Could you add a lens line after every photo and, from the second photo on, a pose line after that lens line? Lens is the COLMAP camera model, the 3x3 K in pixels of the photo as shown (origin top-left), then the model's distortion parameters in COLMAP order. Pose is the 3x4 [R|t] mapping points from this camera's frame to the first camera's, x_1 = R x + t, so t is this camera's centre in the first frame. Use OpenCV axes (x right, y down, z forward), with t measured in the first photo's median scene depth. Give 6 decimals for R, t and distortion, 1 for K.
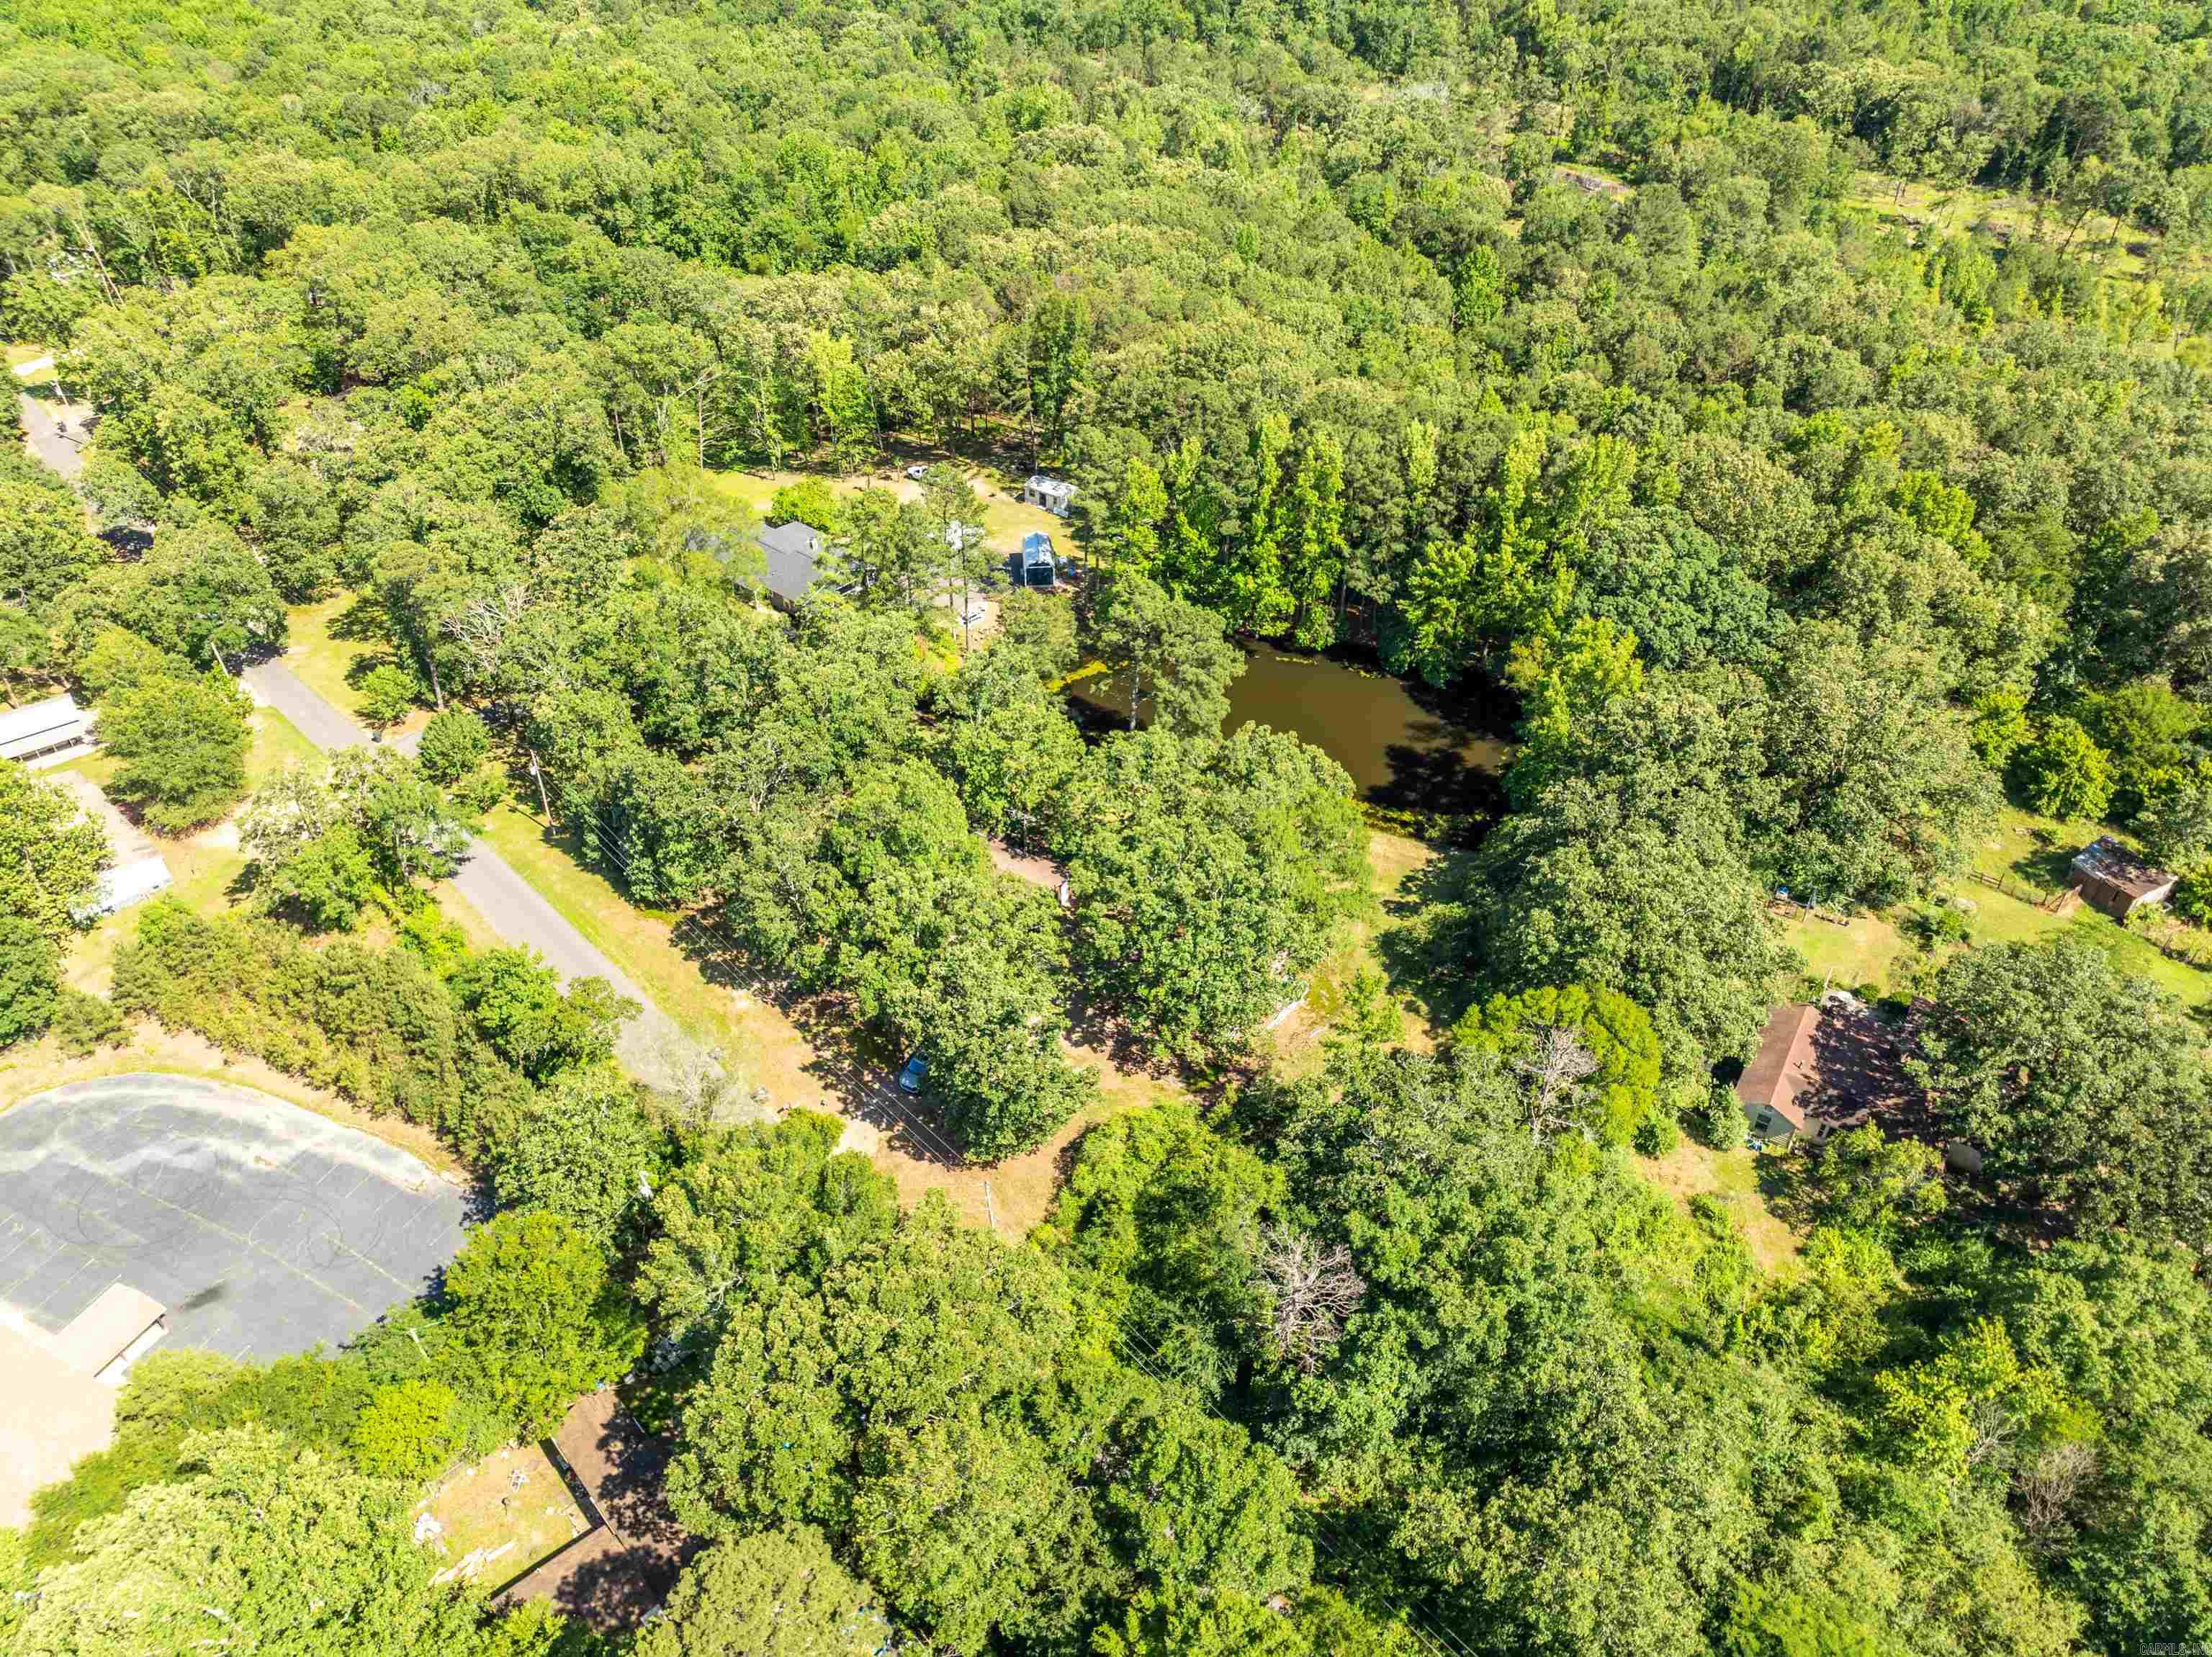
lens RADIAL K [[1533.7, 0, 1122.8], [0, 1533.7, 829.8], [0, 0, 1]] dist [-0.029631, 0.011052]
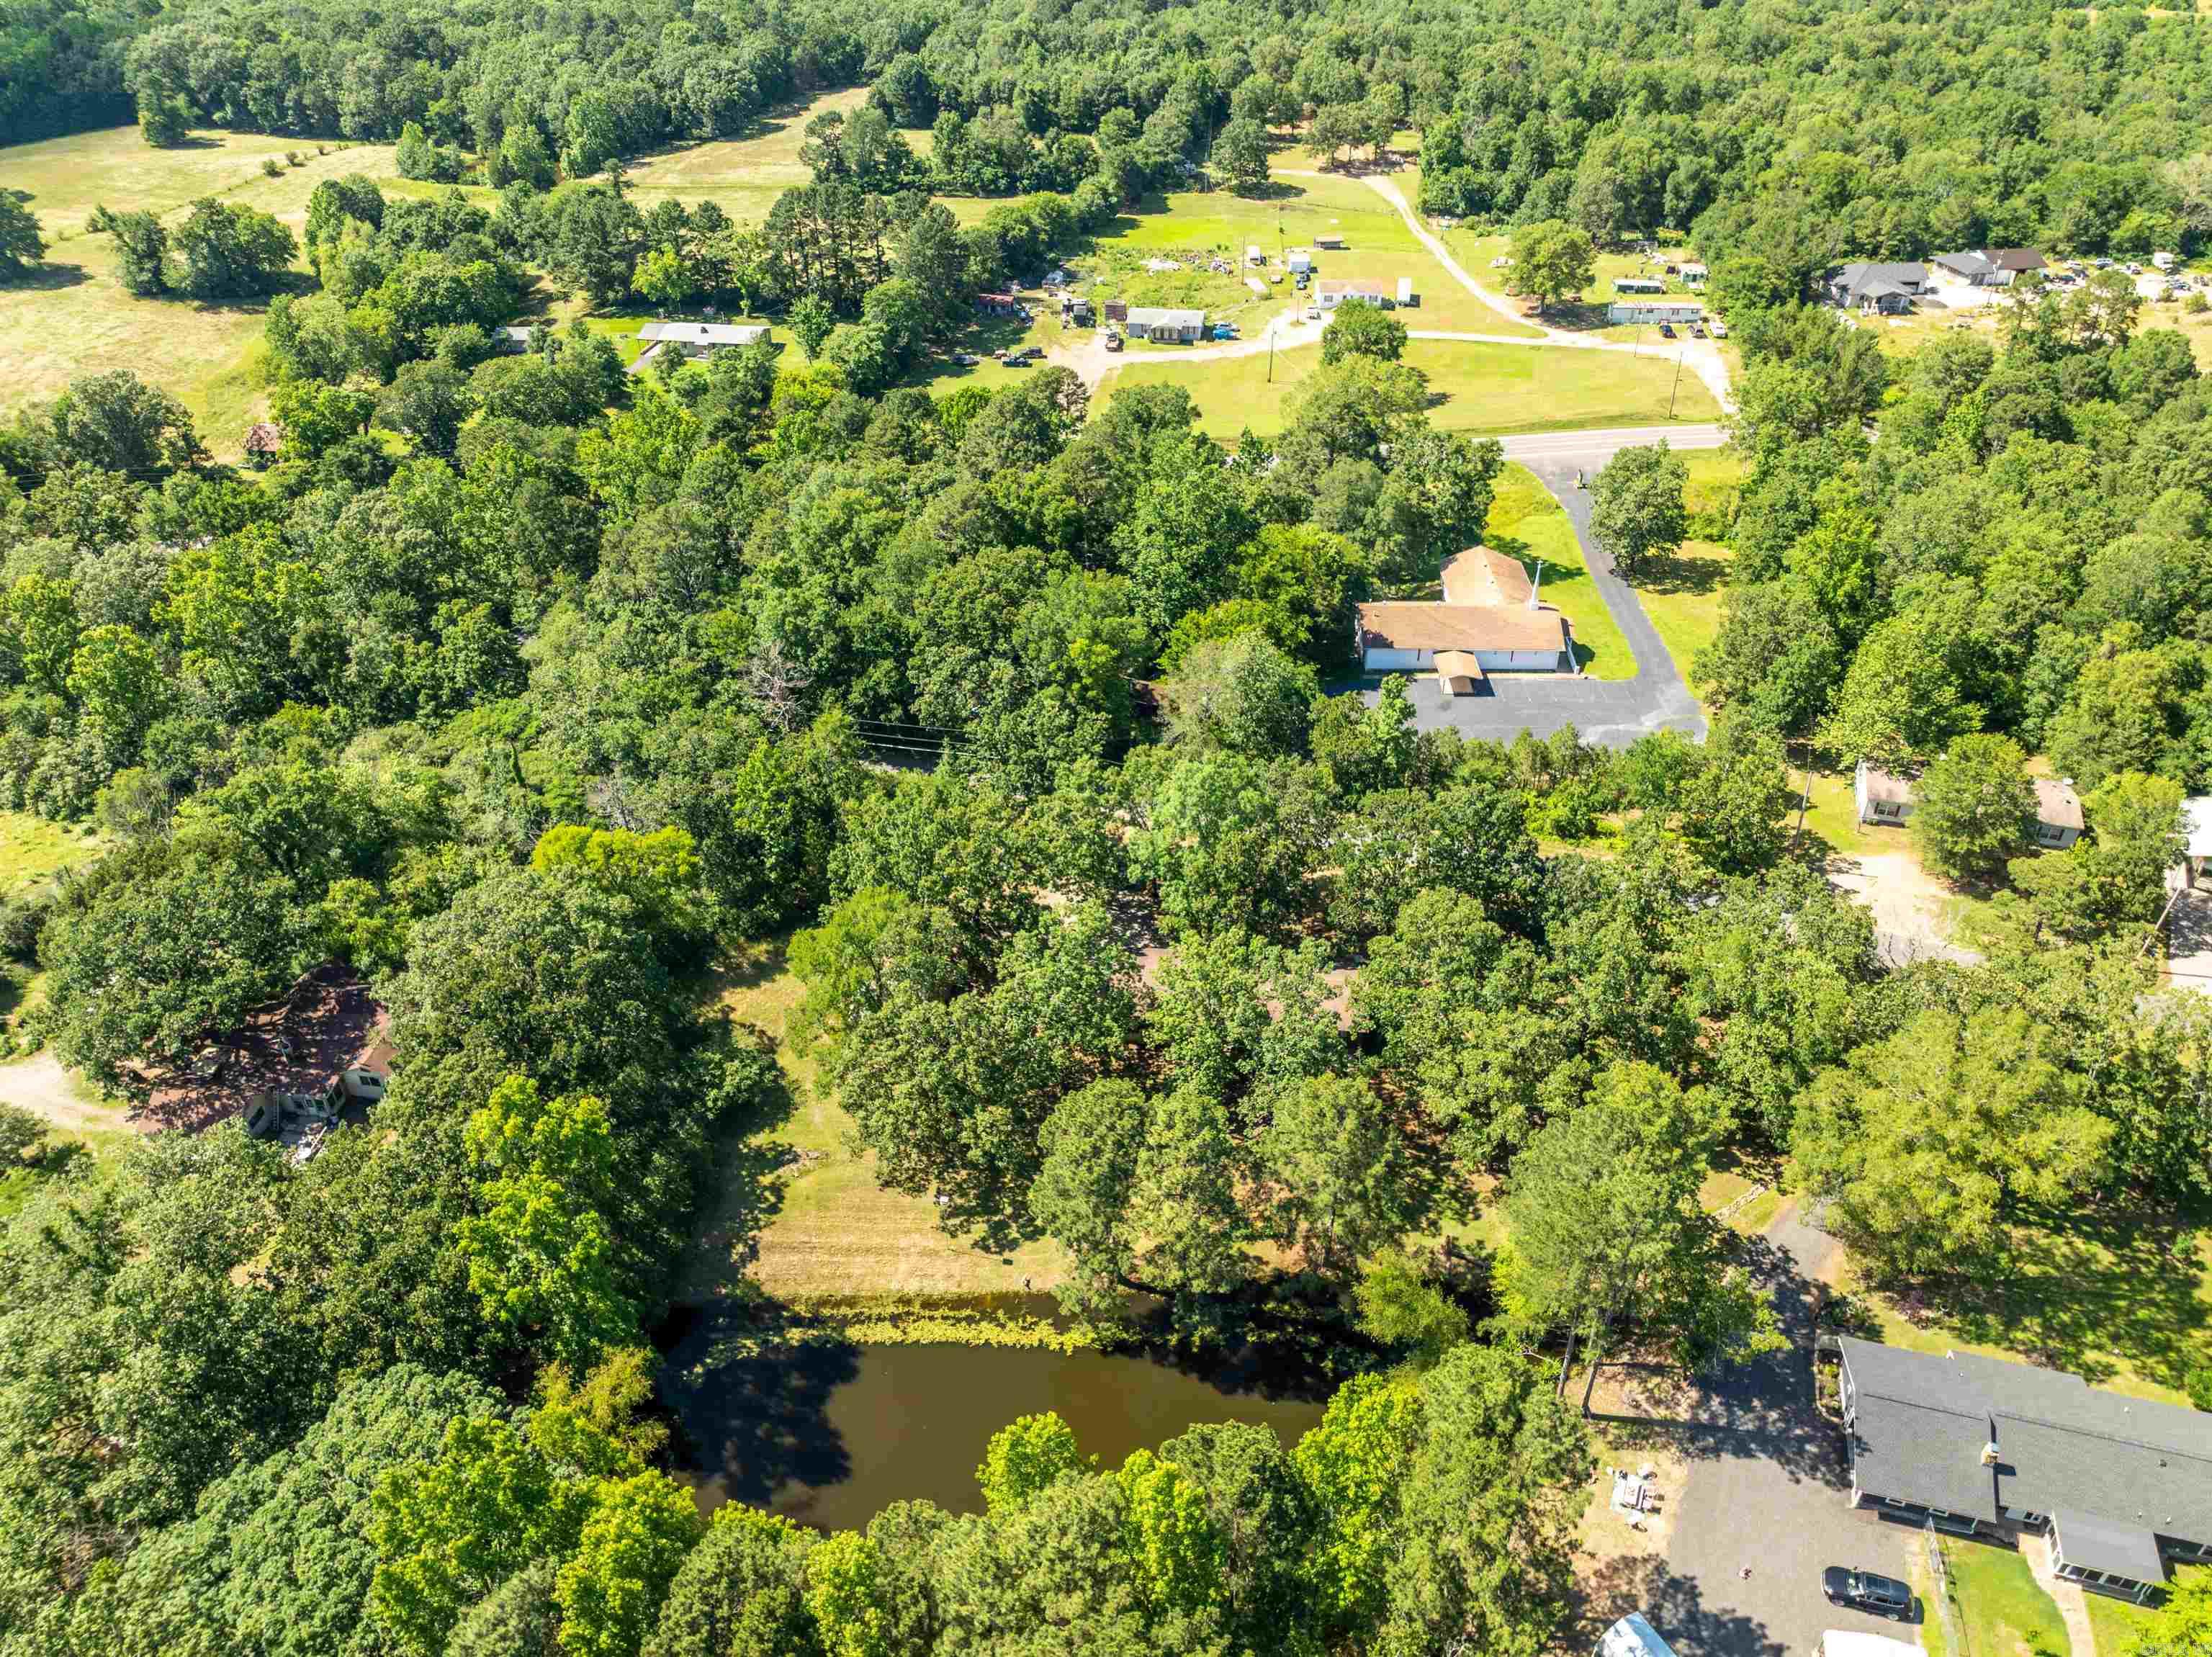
lens RADIAL K [[1533.7, 0, 1122.8], [0, 1533.7, 829.8], [0, 0, 1]] dist [-0.029631, 0.011052]
pose [[-0.908513, 0.248002, -0.336301, 0.212659], [-0.255166, 0.308067, 0.916507, -0.735379], [0.330899, 0.918471, -0.216601, 0.919796]]
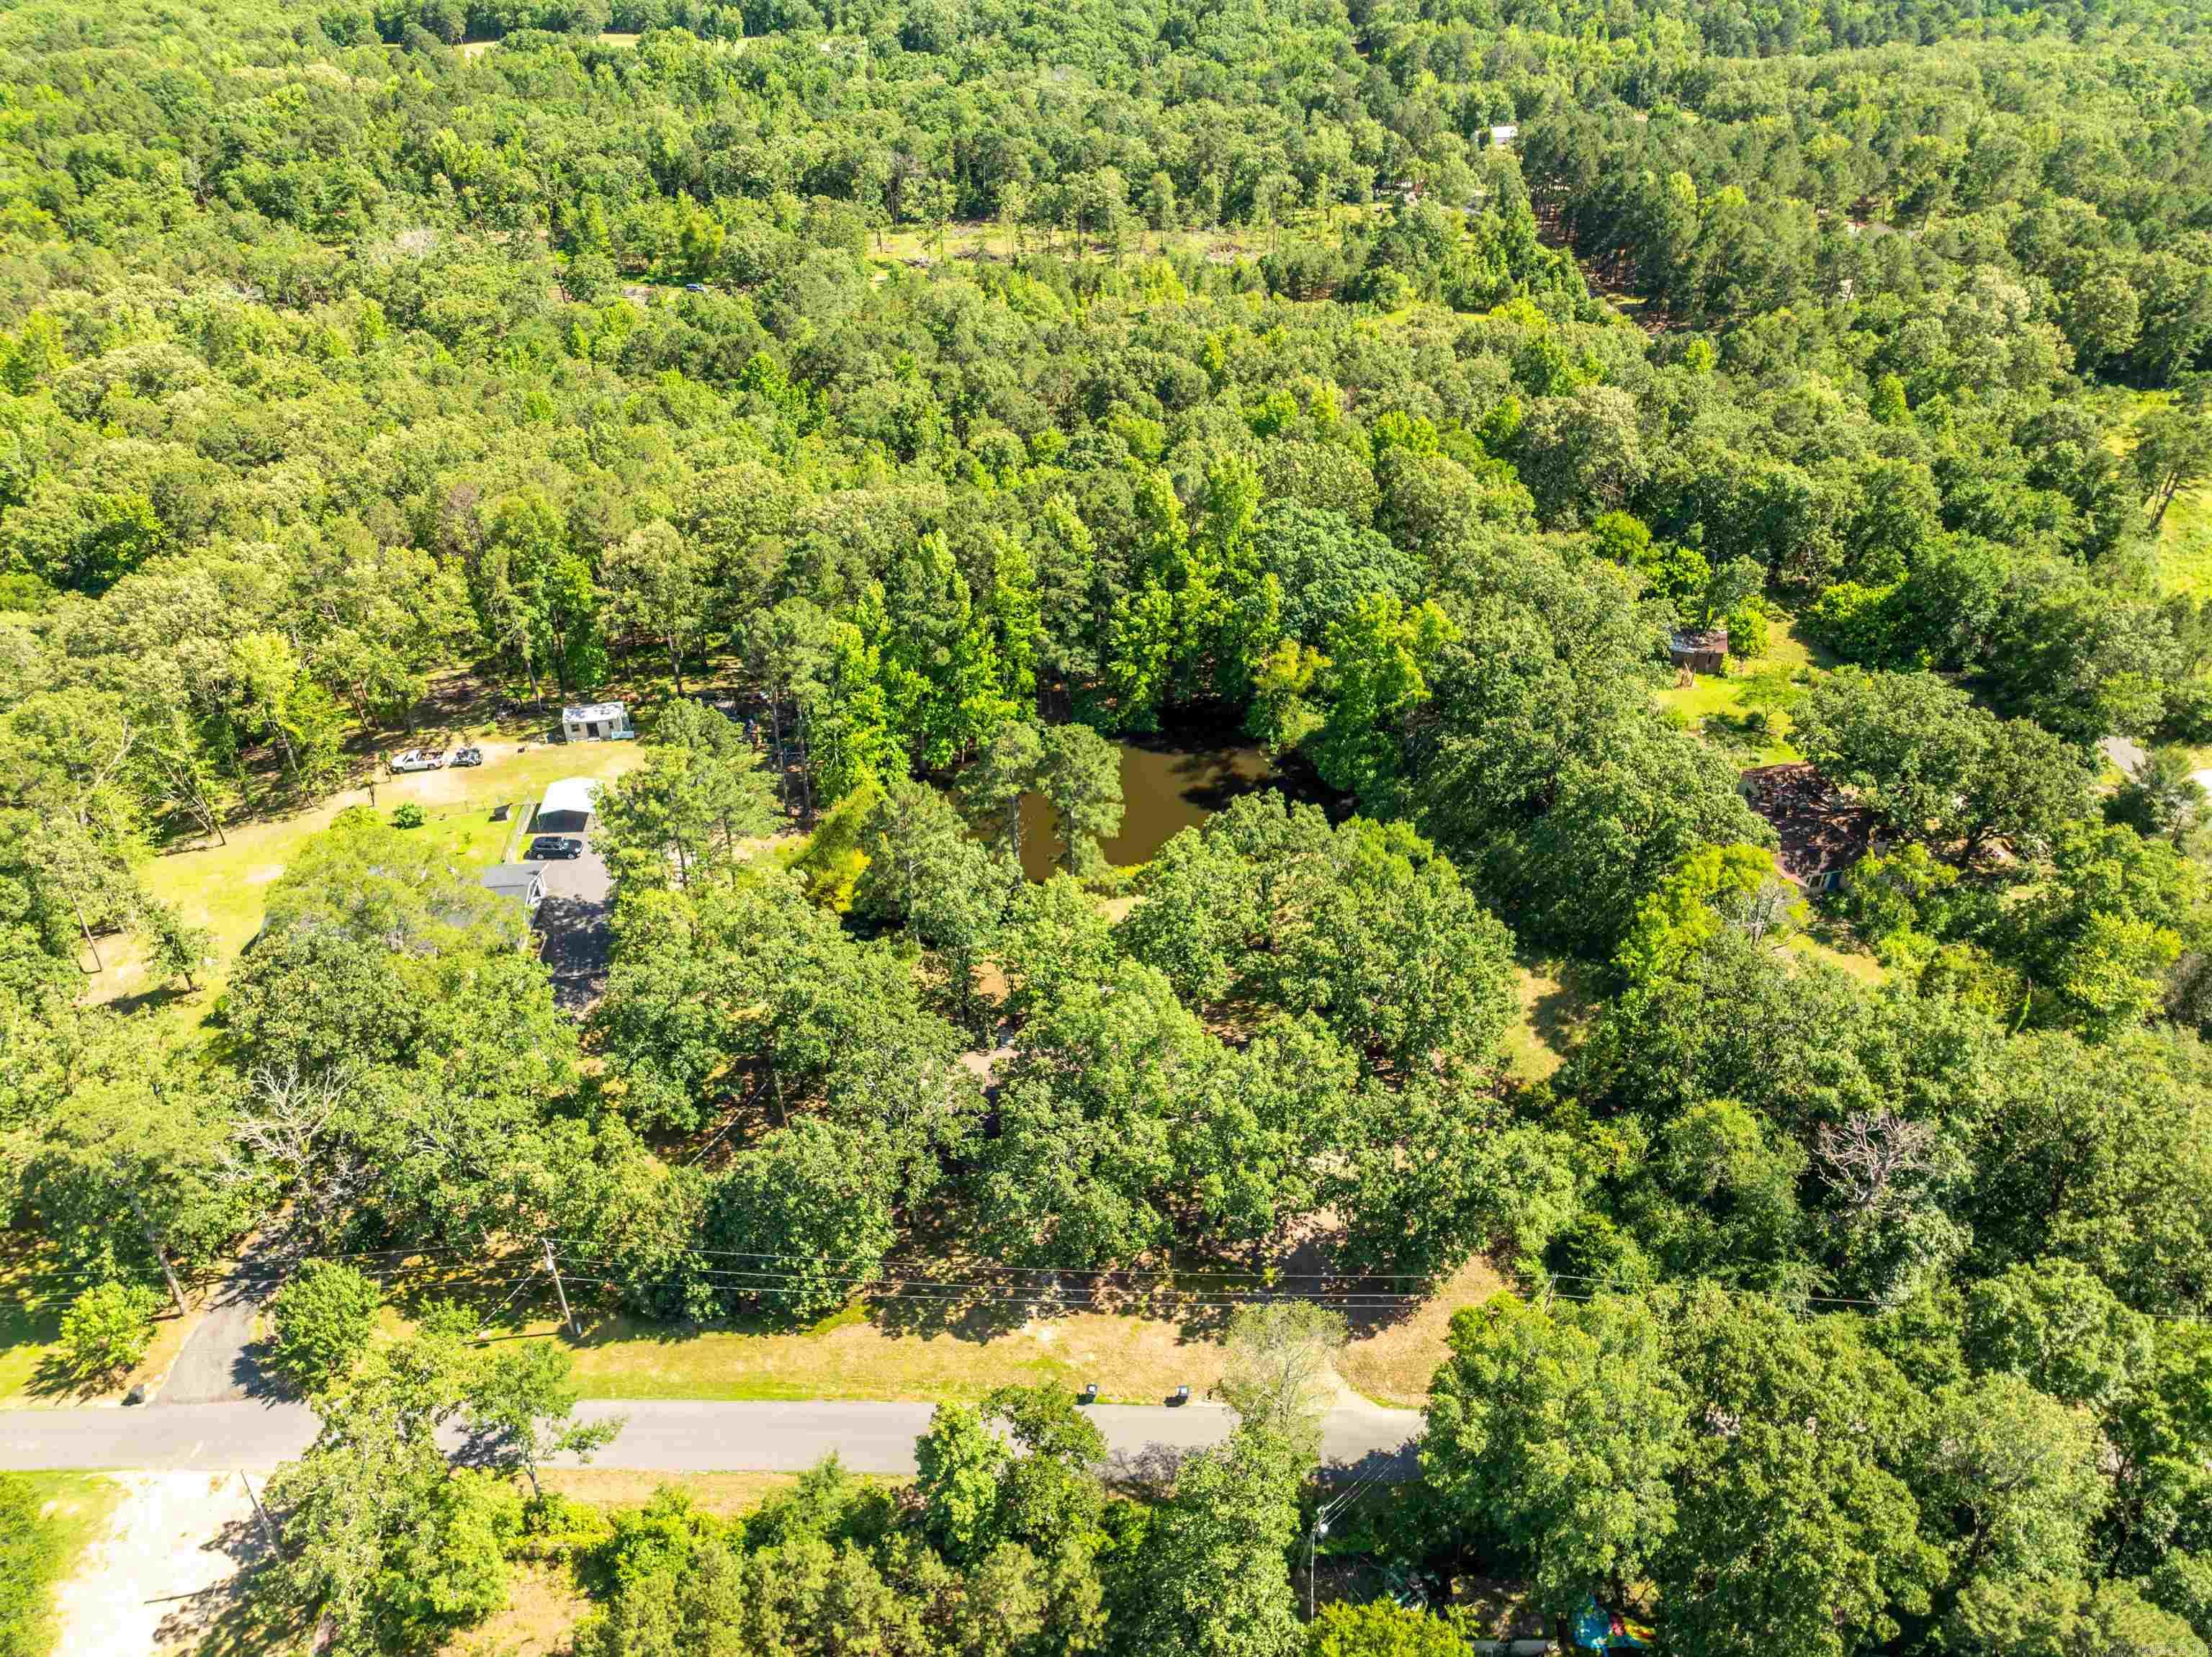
lens RADIAL K [[1550.5, 0, 1113.0], [0, 1550.5, 823.5], [0, 0, 1]] dist [-0.027903, 0.006262]
pose [[0.705076, -0.410046, 0.578559, -0.463099], [0.440924, 0.892482, 0.095190, -0.154653], [-0.555386, 0.187984, 0.810067, 0.188570]]
